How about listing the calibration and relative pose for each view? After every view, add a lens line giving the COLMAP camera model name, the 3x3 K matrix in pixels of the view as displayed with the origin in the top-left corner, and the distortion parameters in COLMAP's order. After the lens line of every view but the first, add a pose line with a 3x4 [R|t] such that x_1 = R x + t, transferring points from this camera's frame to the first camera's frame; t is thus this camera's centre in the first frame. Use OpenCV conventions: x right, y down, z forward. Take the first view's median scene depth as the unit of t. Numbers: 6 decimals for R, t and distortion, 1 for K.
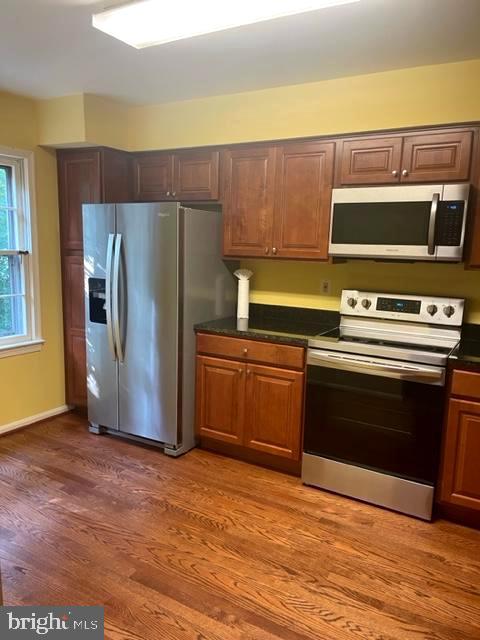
lens RADIAL K [[484.6, 0, 246.4], [0, 484.6, 325.4], [0, 0, 1]] dist [0.077341, -0.113367]
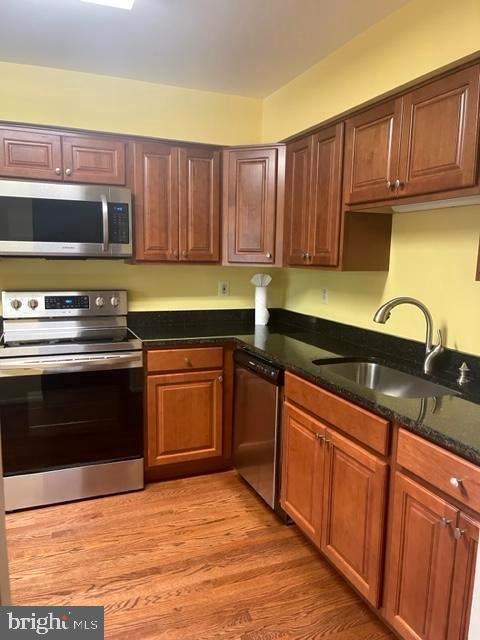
lens RADIAL K [[484.6, 0, 246.4], [0, 484.6, 325.4], [0, 0, 1]] dist [0.077341, -0.113367]
pose [[0.610573, -0.146800, 0.778235, -0.292468], [0.132499, 0.987755, 0.082369, -0.031155], [-0.780797, 0.052823, 0.622548, 0.093848]]
